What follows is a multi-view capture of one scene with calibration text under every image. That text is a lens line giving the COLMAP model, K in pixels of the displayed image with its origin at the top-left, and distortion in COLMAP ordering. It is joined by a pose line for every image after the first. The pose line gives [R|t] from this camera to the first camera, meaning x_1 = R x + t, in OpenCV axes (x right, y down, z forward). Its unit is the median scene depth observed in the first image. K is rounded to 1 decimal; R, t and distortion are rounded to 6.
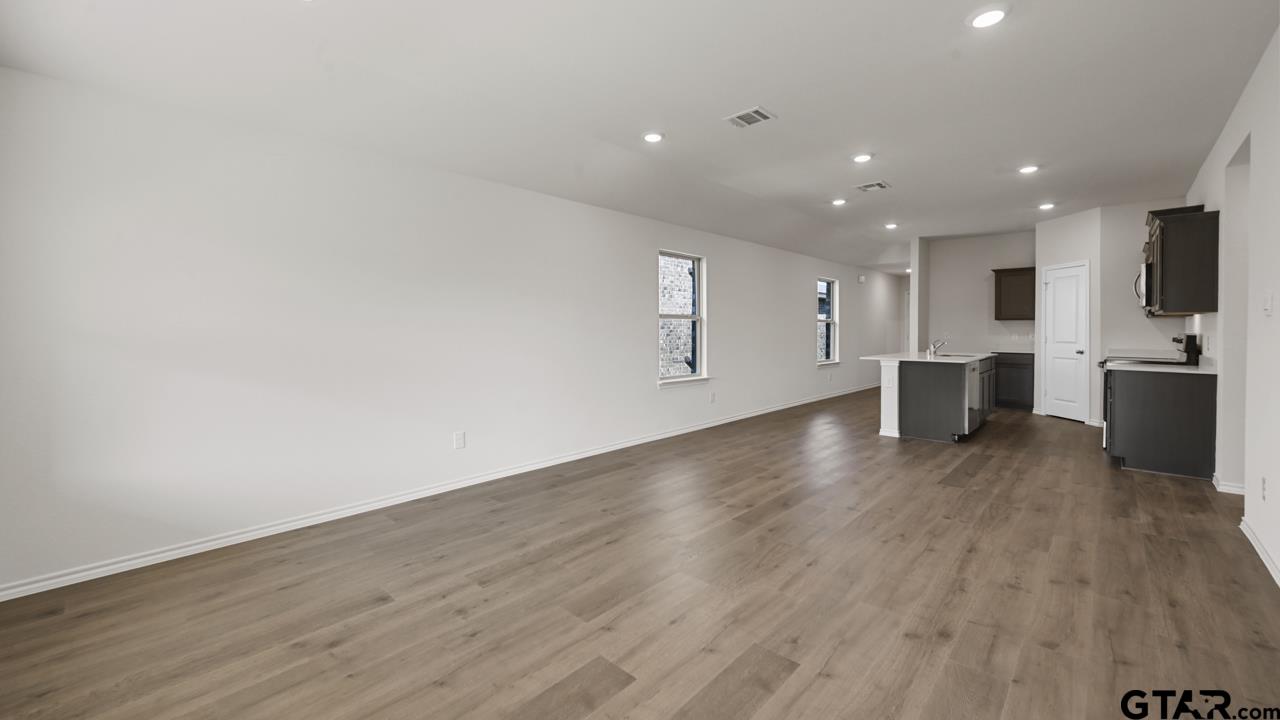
lens RADIAL K [[506.1, 0, 639.7], [0, 506.1, 322.5], [0, 0, 1]] dist [0.000500, -0.000049]
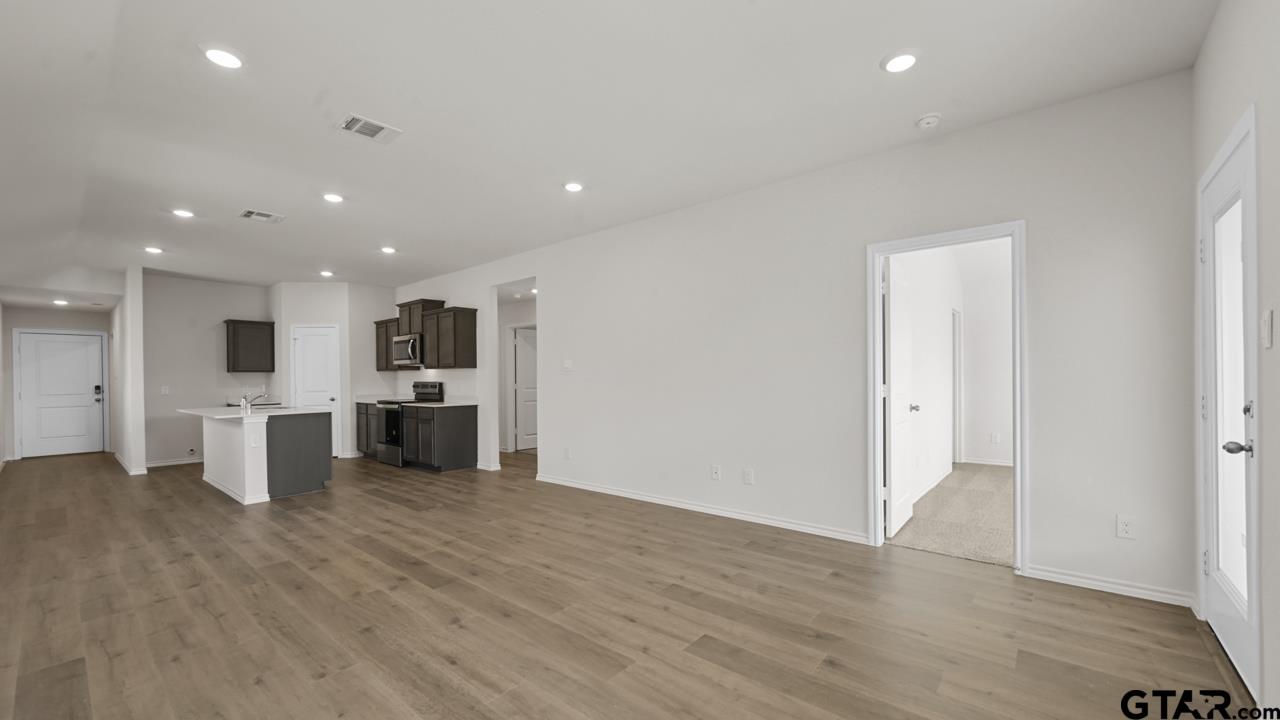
lens RADIAL K [[499.3, 0, 638.0], [0, 499.3, 380.6], [0, 0, 1]] dist [0.000131, 0.000246]
pose [[-0.046324, -0.007055, 0.998902, -0.713925], [-0.004805, 0.999965, 0.006840, 0.006082], [-0.998915, -0.004483, -0.046356, 0.664185]]
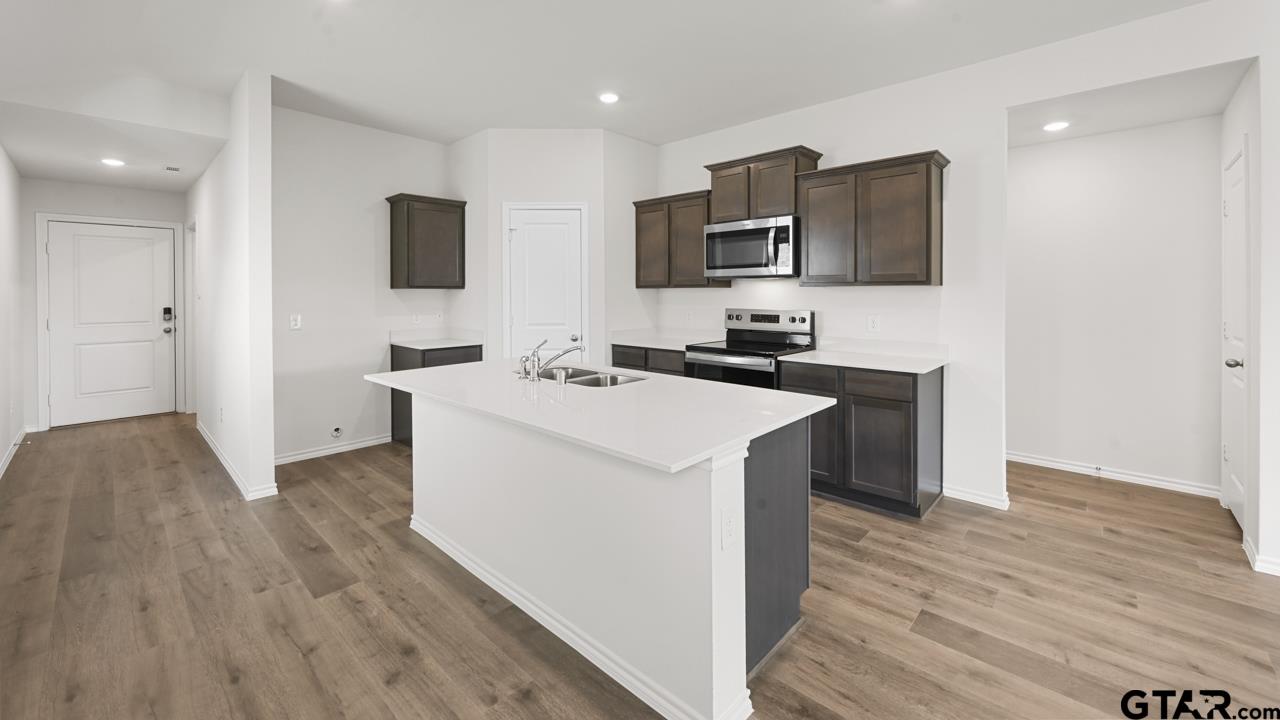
lens RADIAL K [[503.3, 0, 637.7], [0, 503.3, 295.7], [0, 0, 1]] dist [0.001061, 0.000396]
pose [[0.002946, -0.007020, 0.999971, 0.398695], [-0.012160, 0.999901, 0.007055, -0.006566], [-0.999922, -0.012180, 0.002861, 1.842018]]
